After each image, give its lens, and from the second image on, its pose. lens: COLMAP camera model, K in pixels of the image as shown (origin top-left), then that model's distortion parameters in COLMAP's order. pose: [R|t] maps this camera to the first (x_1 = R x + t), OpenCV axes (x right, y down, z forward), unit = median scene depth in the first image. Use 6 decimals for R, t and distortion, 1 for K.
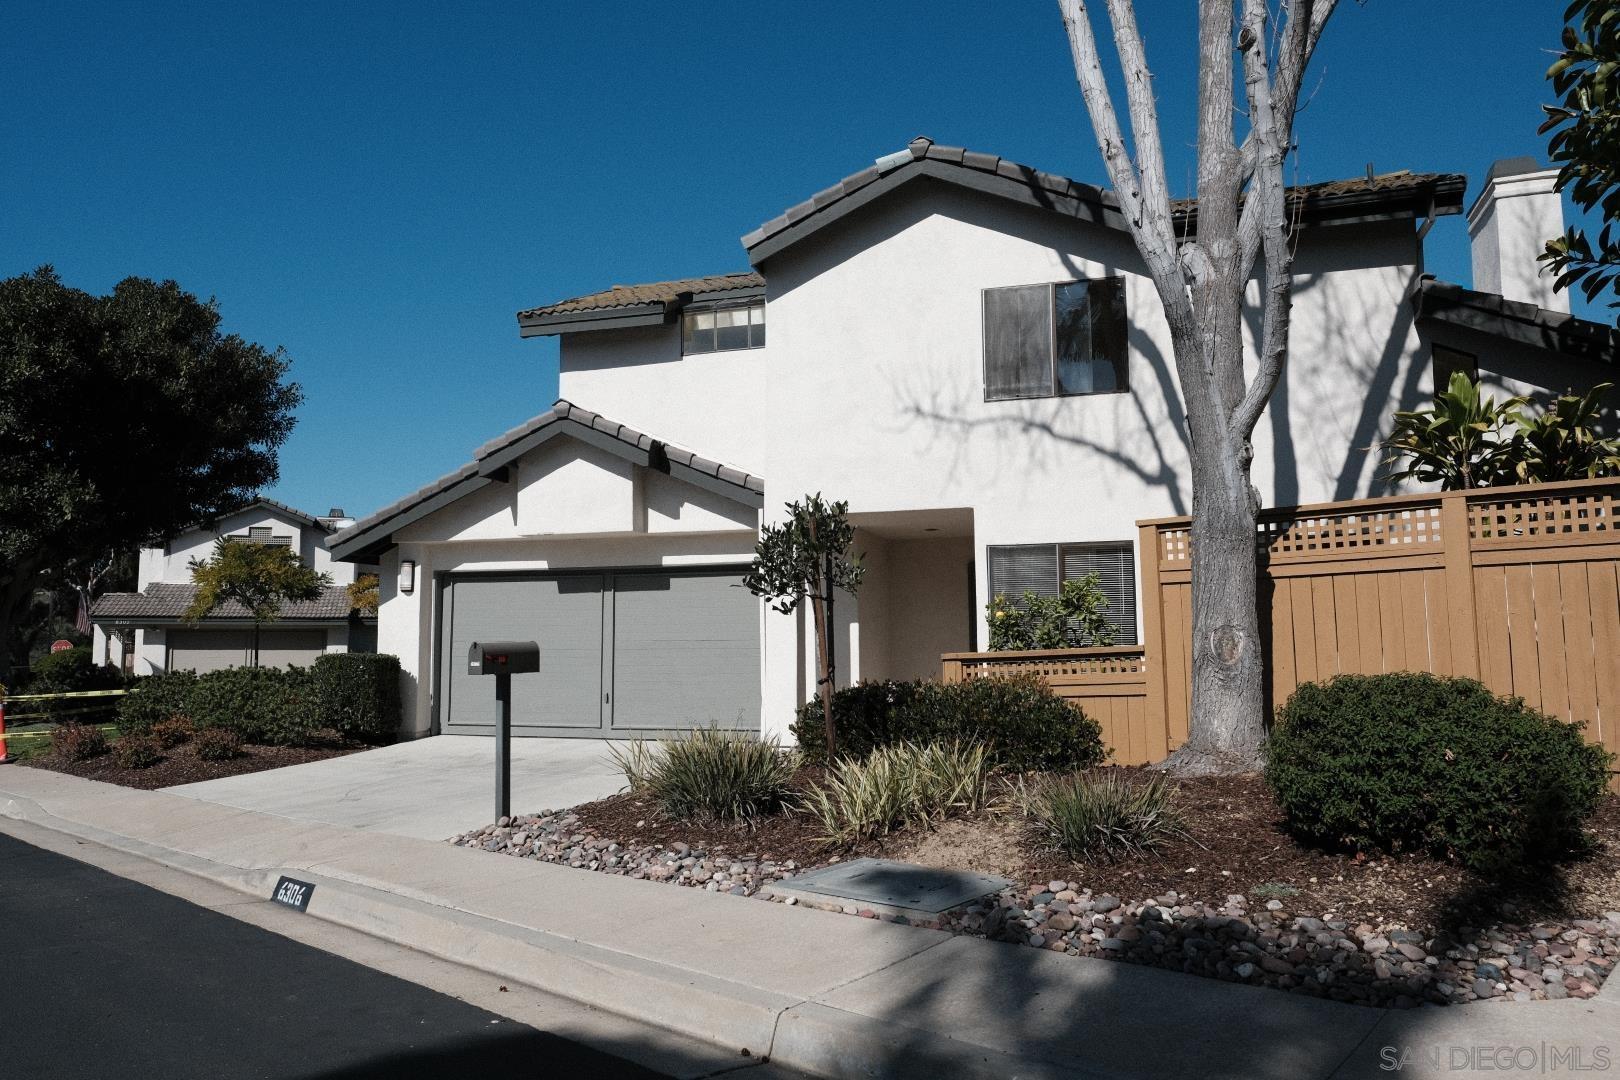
lens RADIAL K [[1133.4, 0, 810.4], [0, 1133.4, 545.4], [0, 0, 1]] dist [-0.016044, 0.007476]
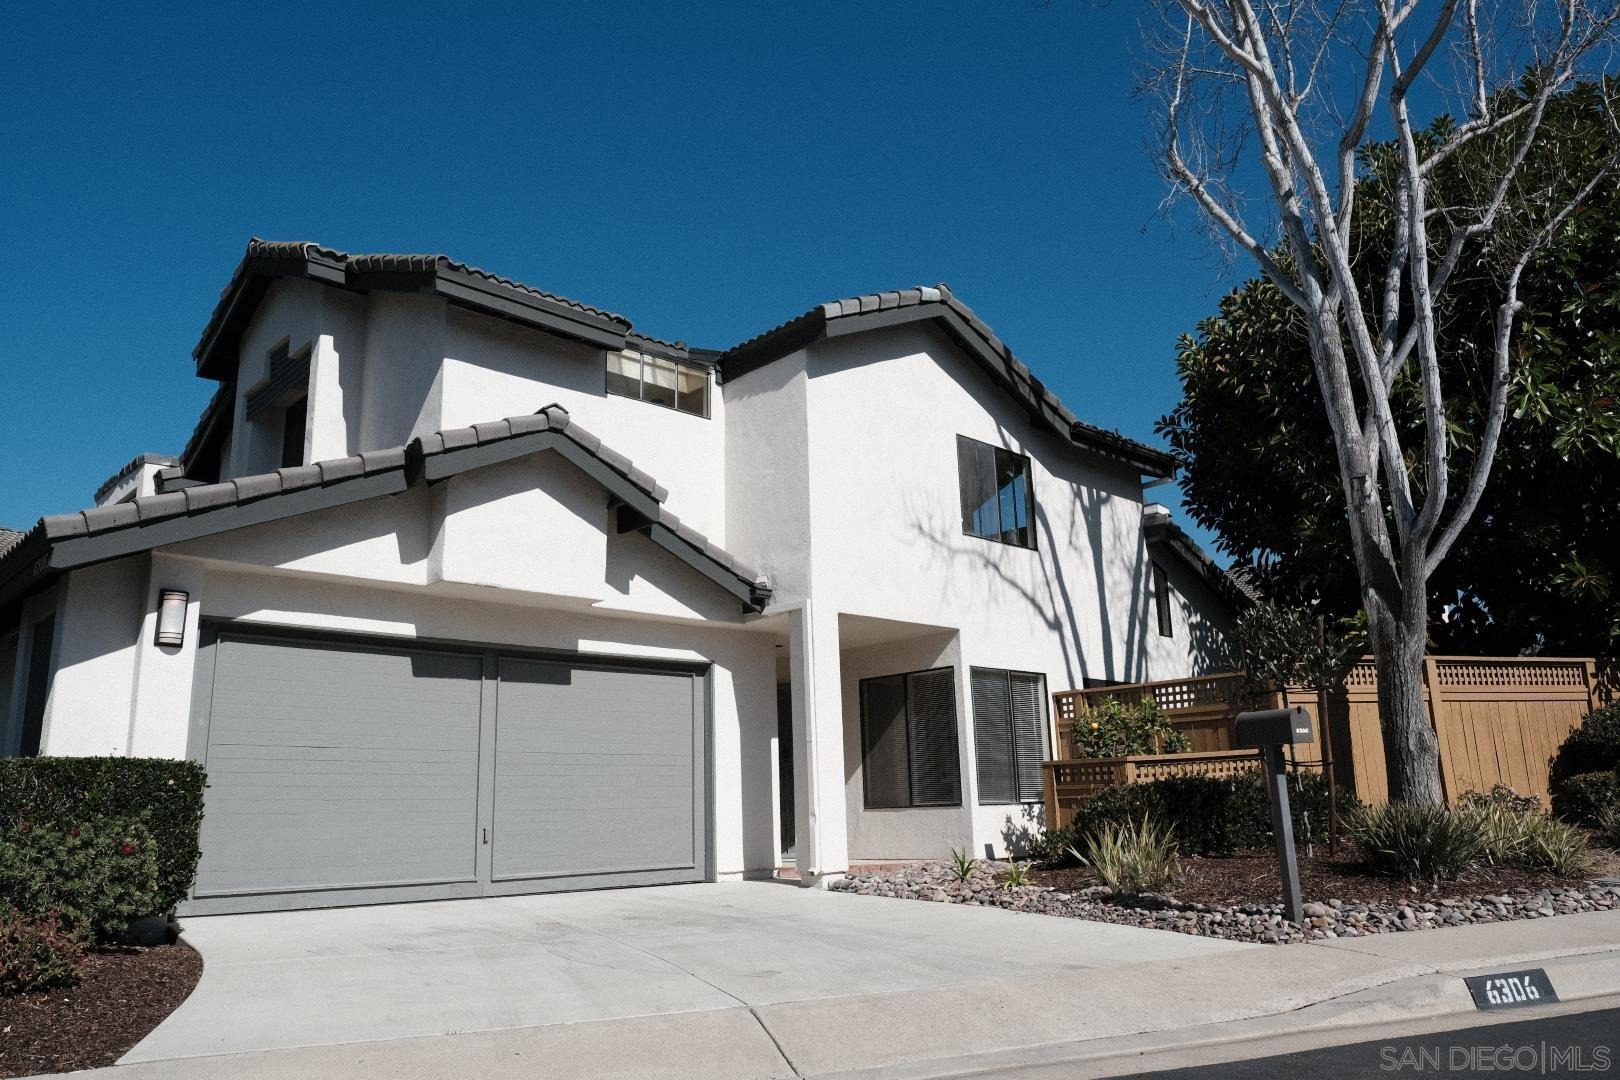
lens RADIAL K [[1133.4, 0, 809.4], [0, 1133.4, 531.1], [0, 0, 1]] dist [-0.016044, 0.007476]
pose [[0.500032, 0.203053, 0.841865, -0.852676], [-0.053734, 0.977525, -0.203857, 0.102840], [-0.864338, 0.056698, 0.499705, 0.590355]]
